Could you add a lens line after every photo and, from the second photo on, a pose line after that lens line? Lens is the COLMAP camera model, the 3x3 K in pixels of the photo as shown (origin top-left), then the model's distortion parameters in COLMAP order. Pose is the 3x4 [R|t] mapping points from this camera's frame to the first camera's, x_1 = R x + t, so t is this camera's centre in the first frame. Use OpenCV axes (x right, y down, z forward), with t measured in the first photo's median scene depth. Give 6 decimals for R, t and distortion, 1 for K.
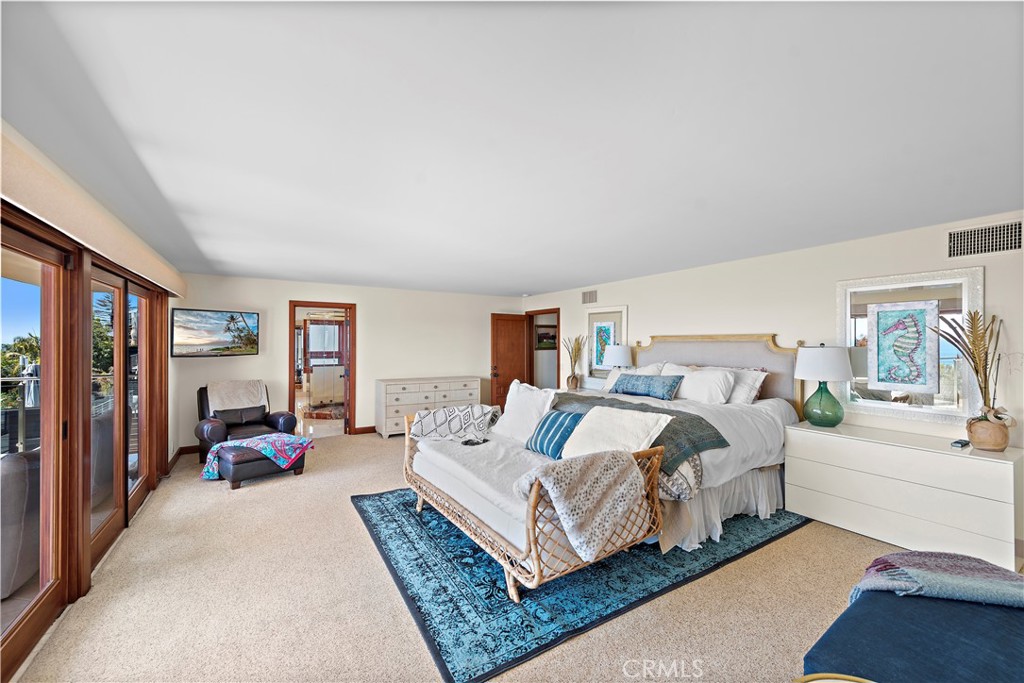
lens RADIAL K [[396.2, 0, 511.3], [0, 396.2, 346.0], [0, 0, 1]] dist [0.002438, 0.000262]
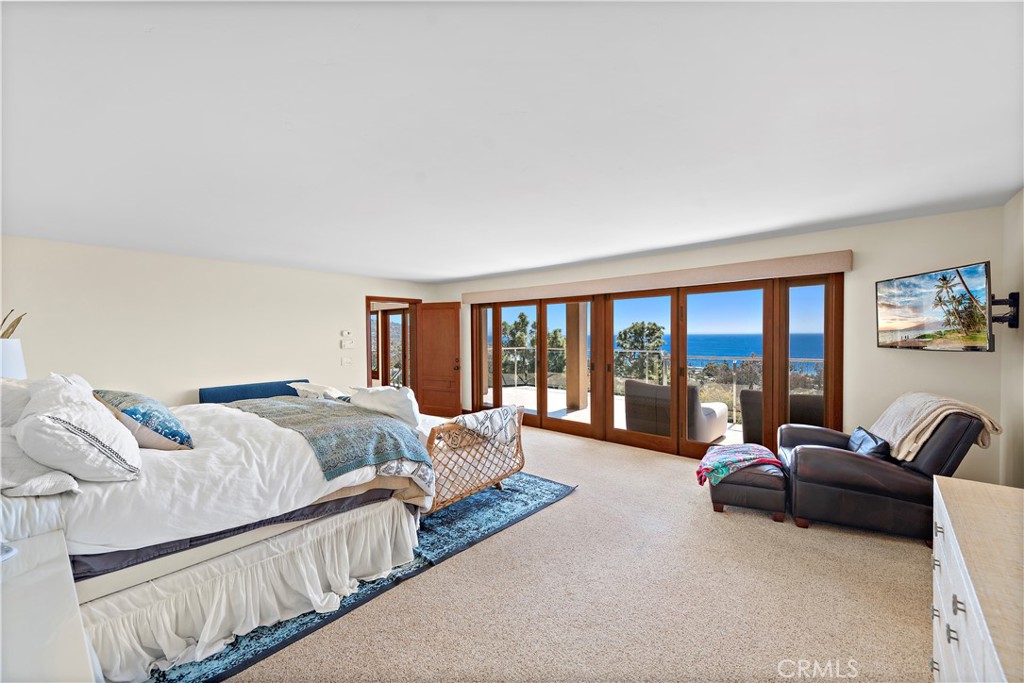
lens RADIAL K [[396.2, 0, 504.5], [0, 396.2, 342.1], [0, 0, 1]] dist [0.002438, 0.000262]
pose [[-0.960392, 0.007605, -0.278548, 0.034945], [0.005379, 0.999947, 0.008752, 0.007791], [0.278600, 0.006907, -0.960382, 1.410702]]
